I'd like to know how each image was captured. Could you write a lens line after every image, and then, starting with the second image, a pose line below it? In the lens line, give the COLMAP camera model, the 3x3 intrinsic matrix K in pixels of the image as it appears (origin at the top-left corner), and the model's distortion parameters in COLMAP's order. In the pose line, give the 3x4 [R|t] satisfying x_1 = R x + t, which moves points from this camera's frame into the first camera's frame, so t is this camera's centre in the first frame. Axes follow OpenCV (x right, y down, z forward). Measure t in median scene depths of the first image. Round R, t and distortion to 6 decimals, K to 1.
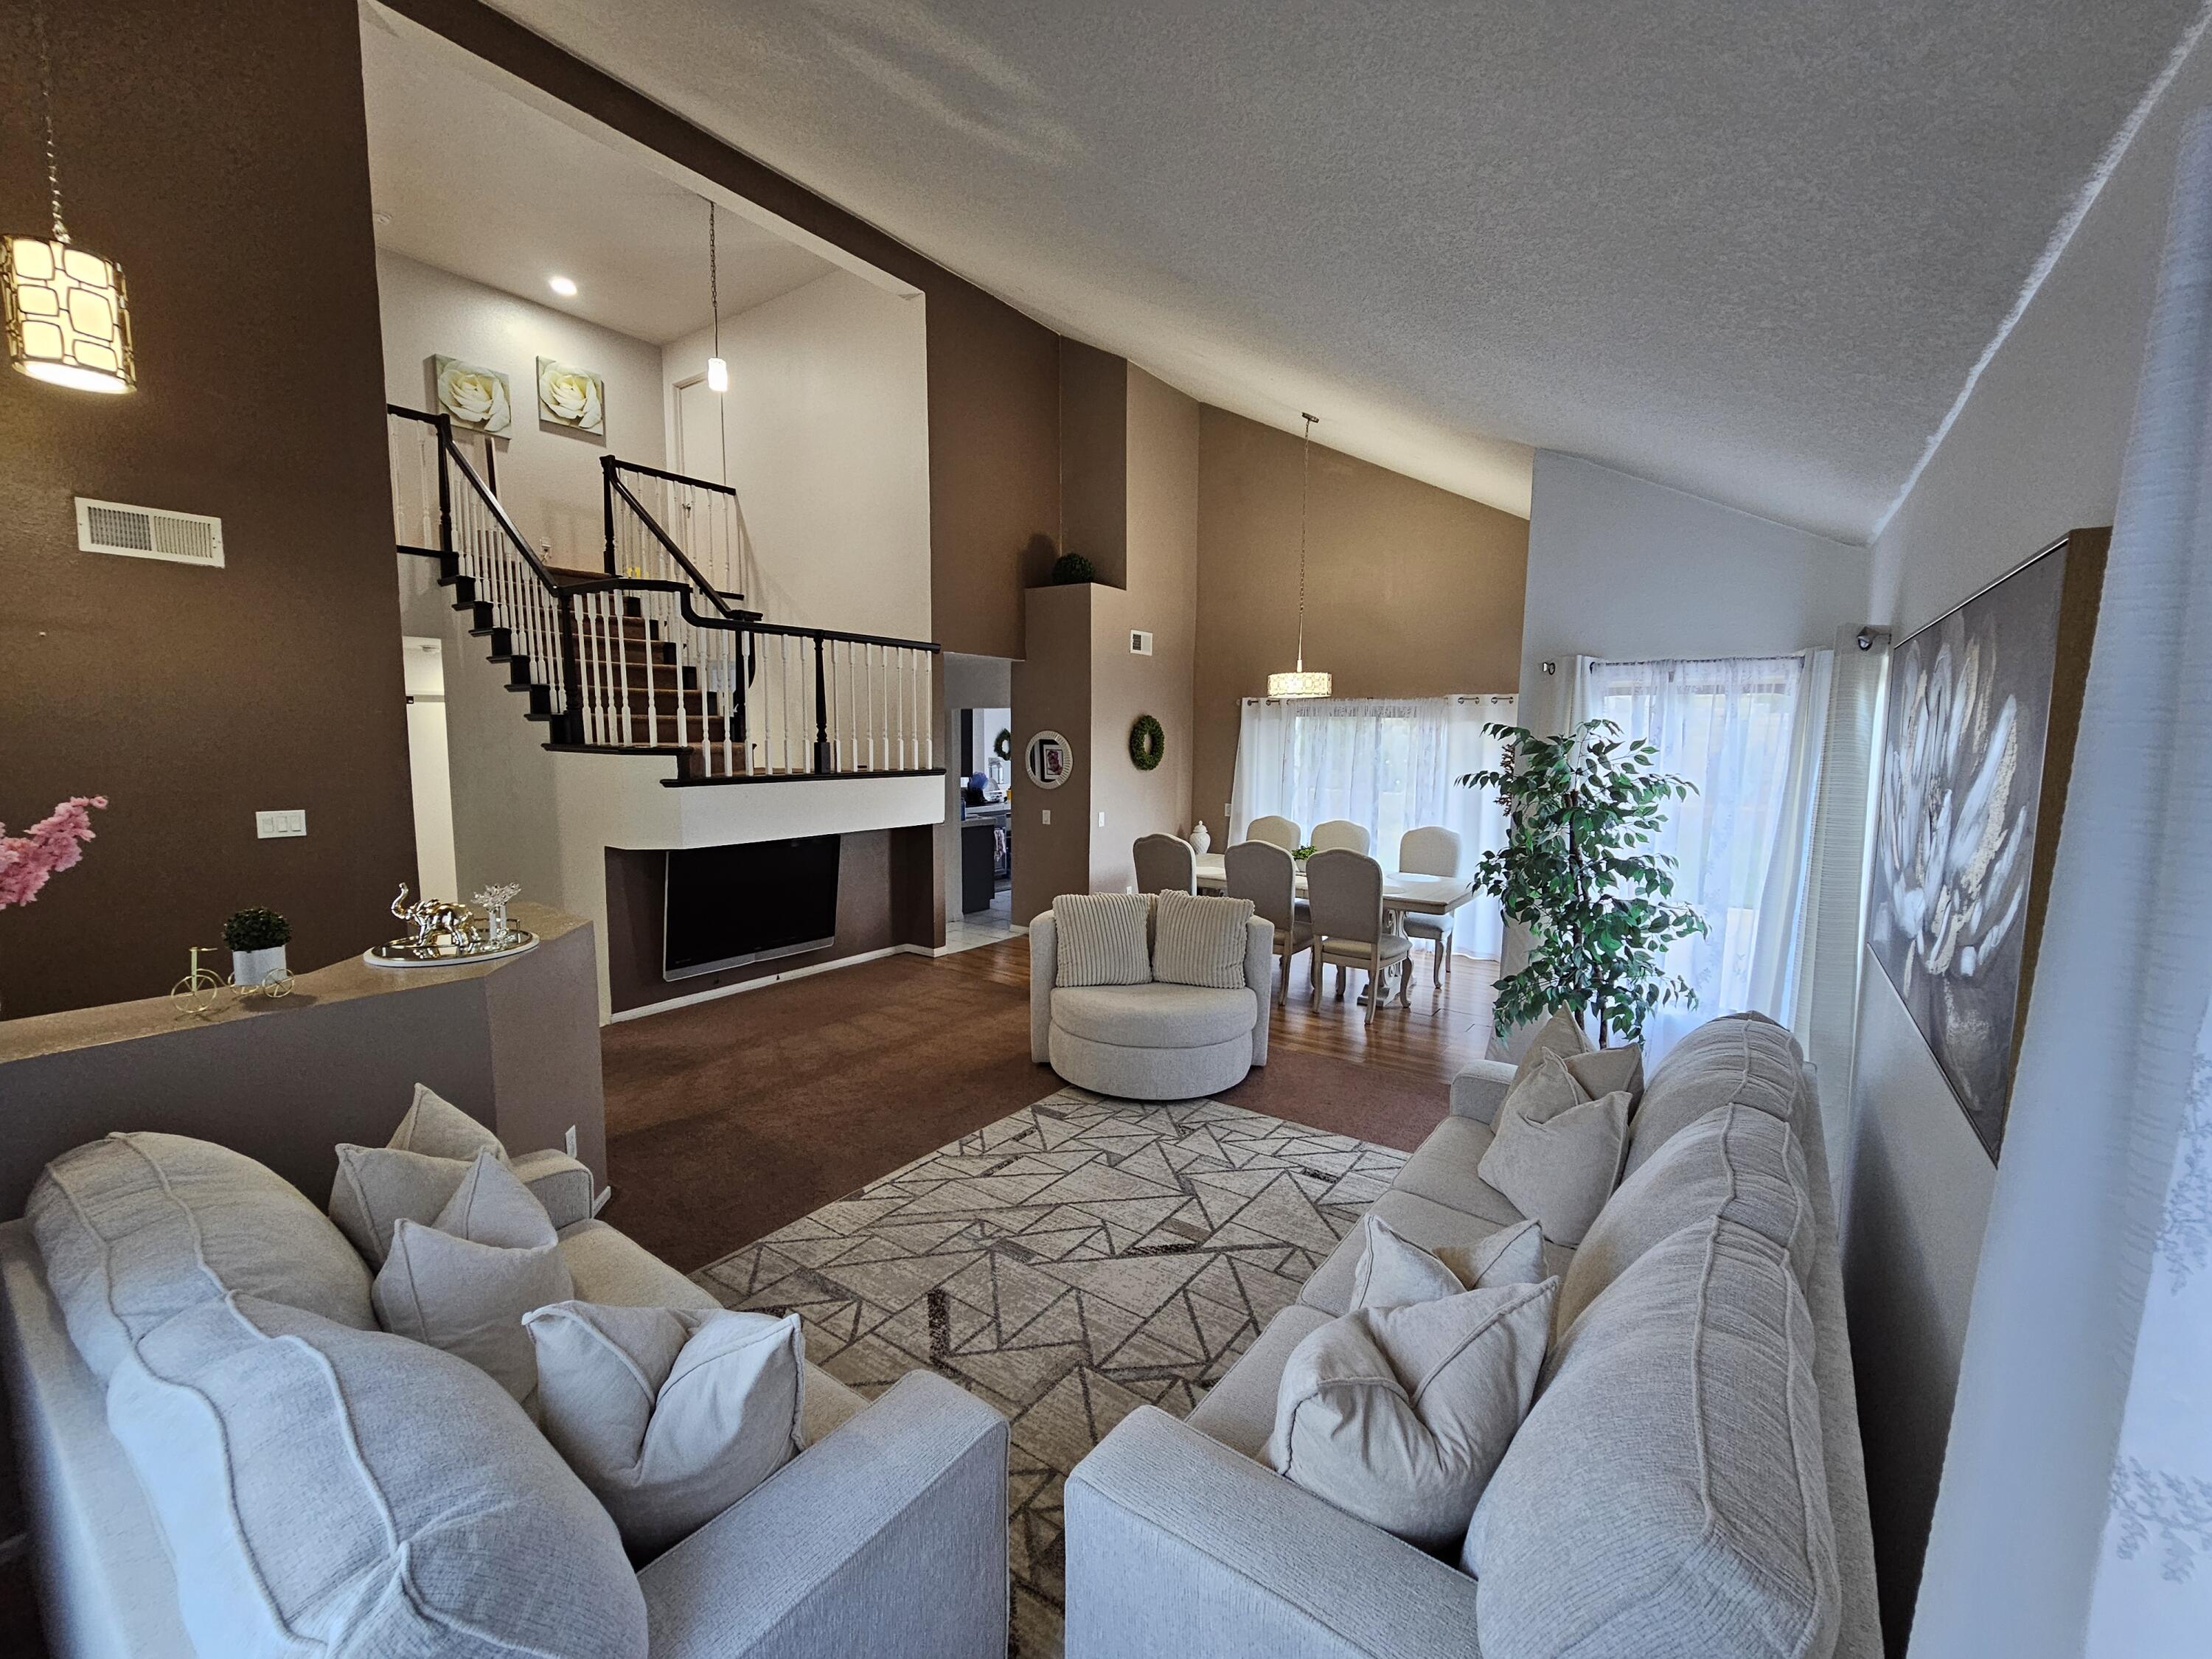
lens RADIAL K [[906.4, 0, 1106.0], [0, 906.4, 829.5], [0, 0, 1]] dist [0.008629, 0.000039]
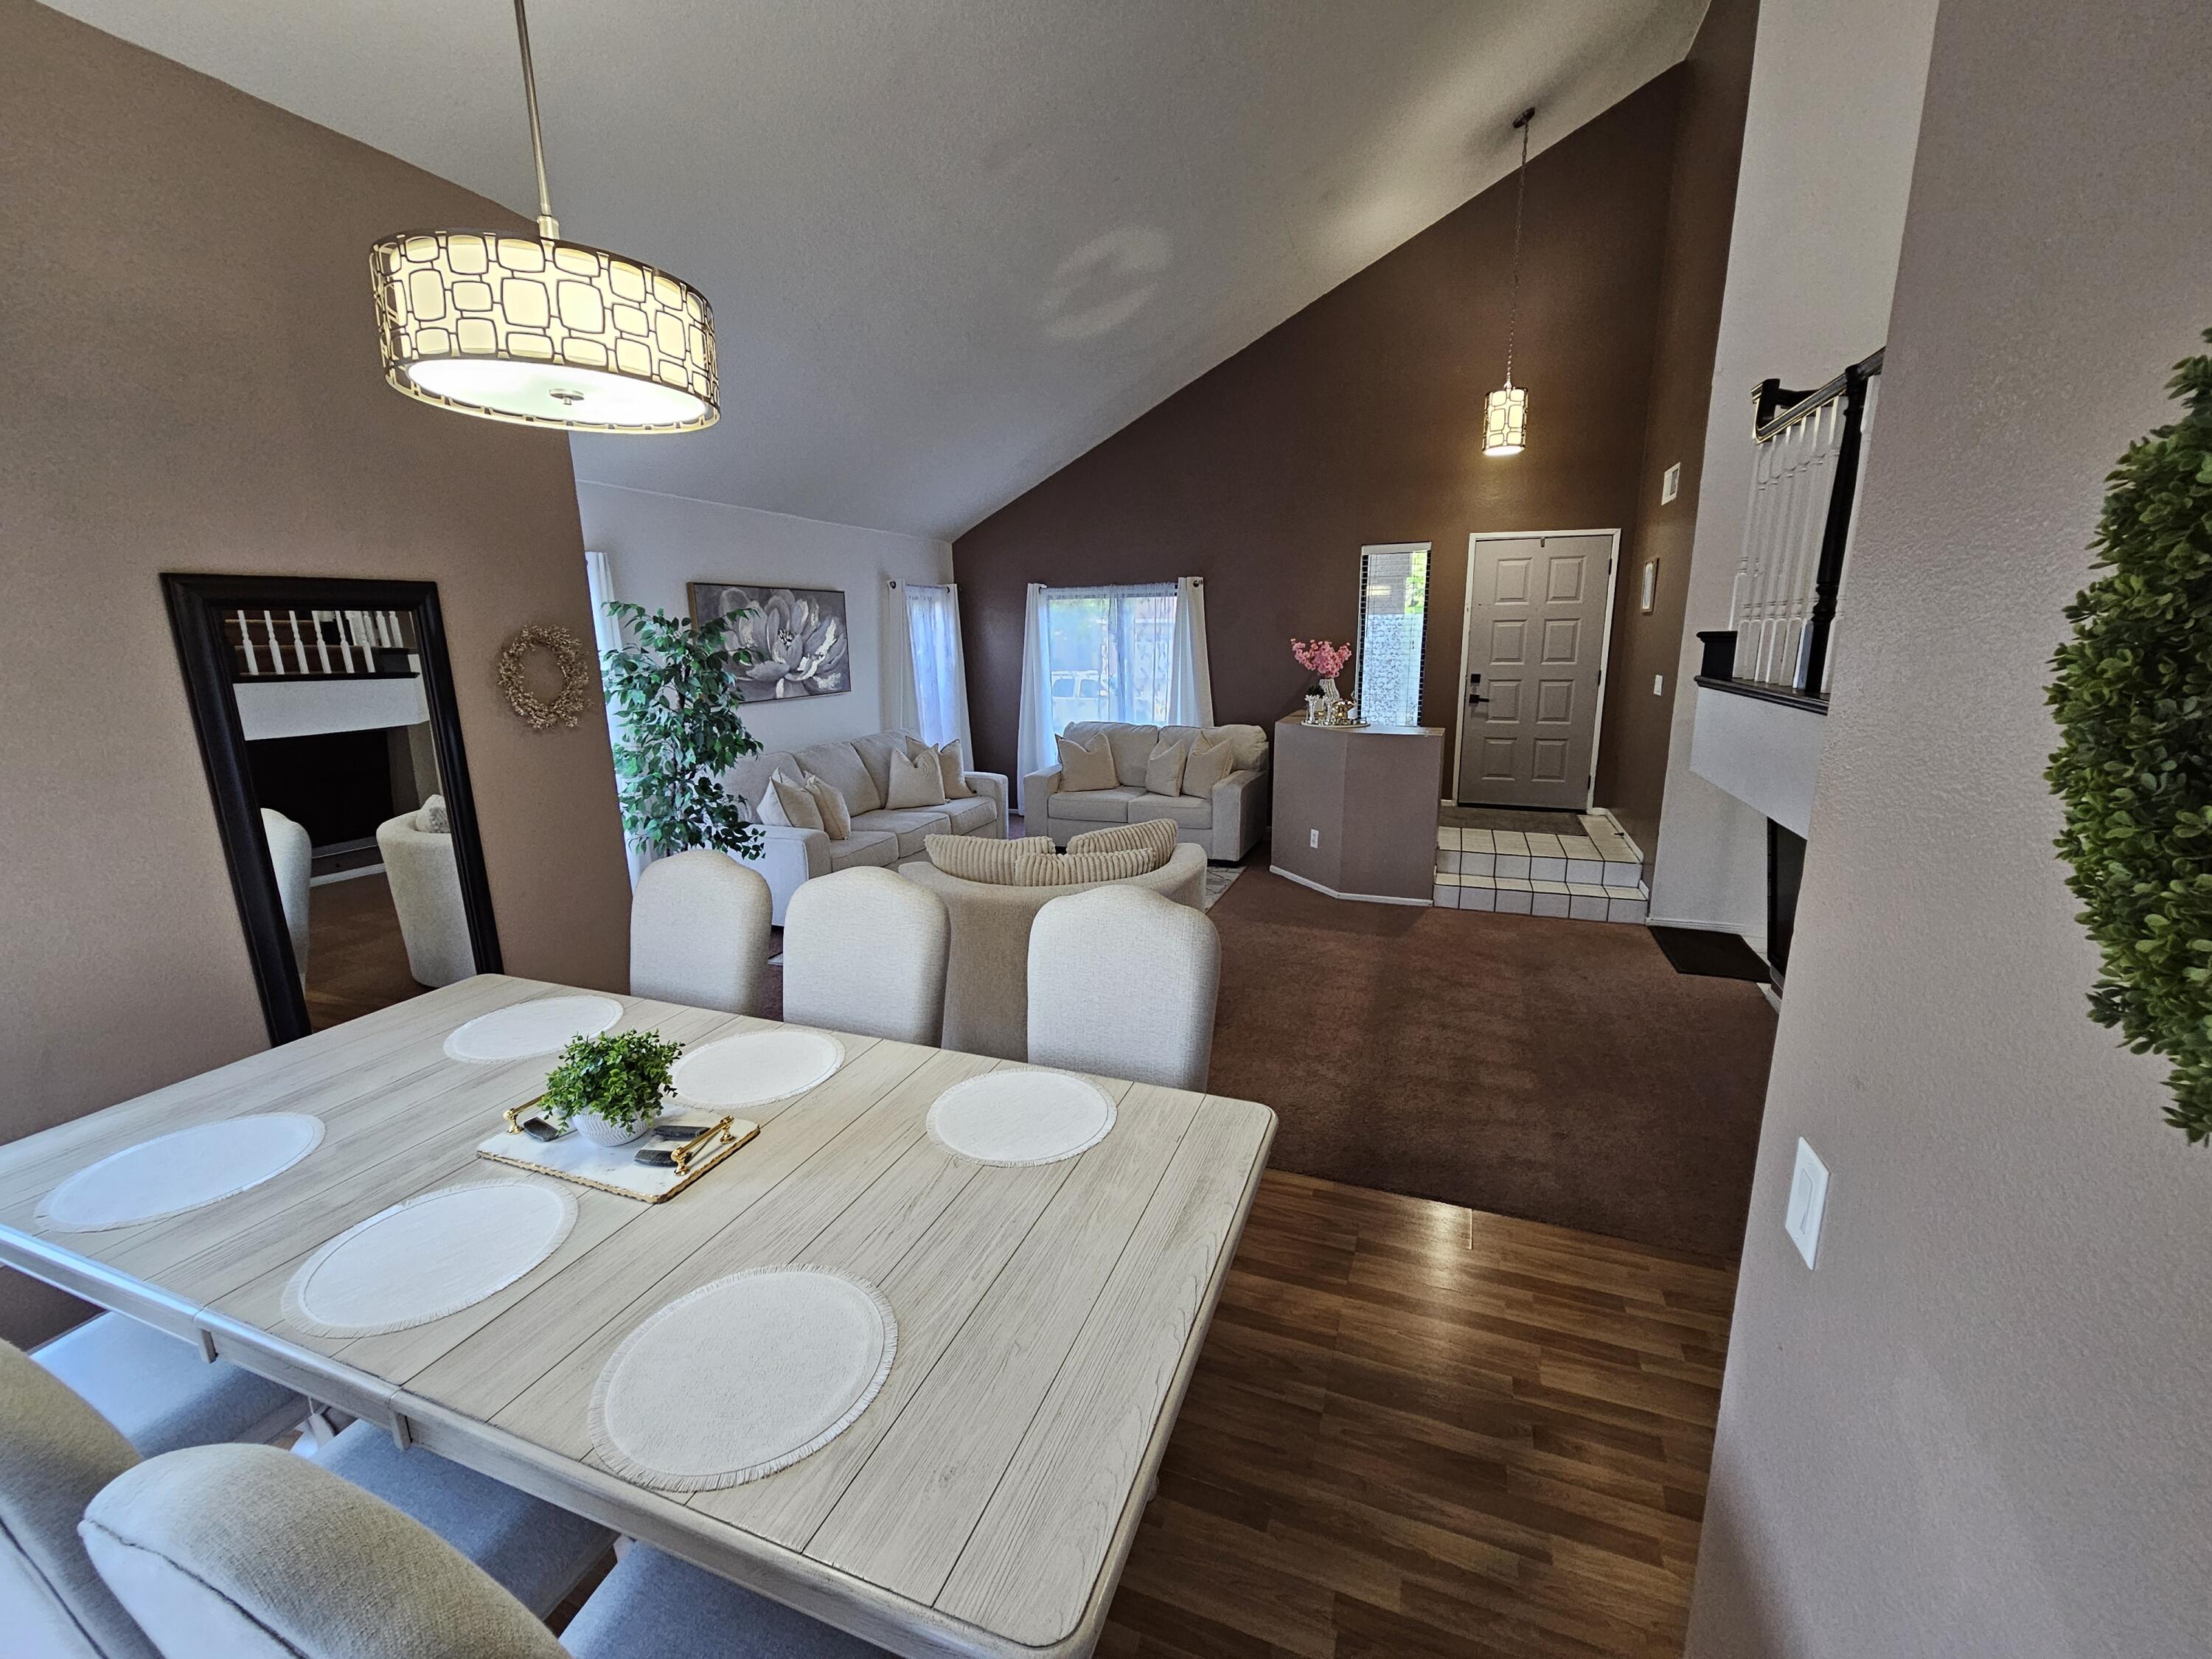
lens RADIAL K [[906.4, 0, 1106.0], [0, 906.4, 829.5], [0, 0, 1]] dist [0.008629, 0.000039]
pose [[-0.971905, 0.061440, -0.227211, 0.173478], [-0.012231, 0.950841, 0.309436, -0.157833], [0.235054, 0.303522, -0.923377, 1.561274]]
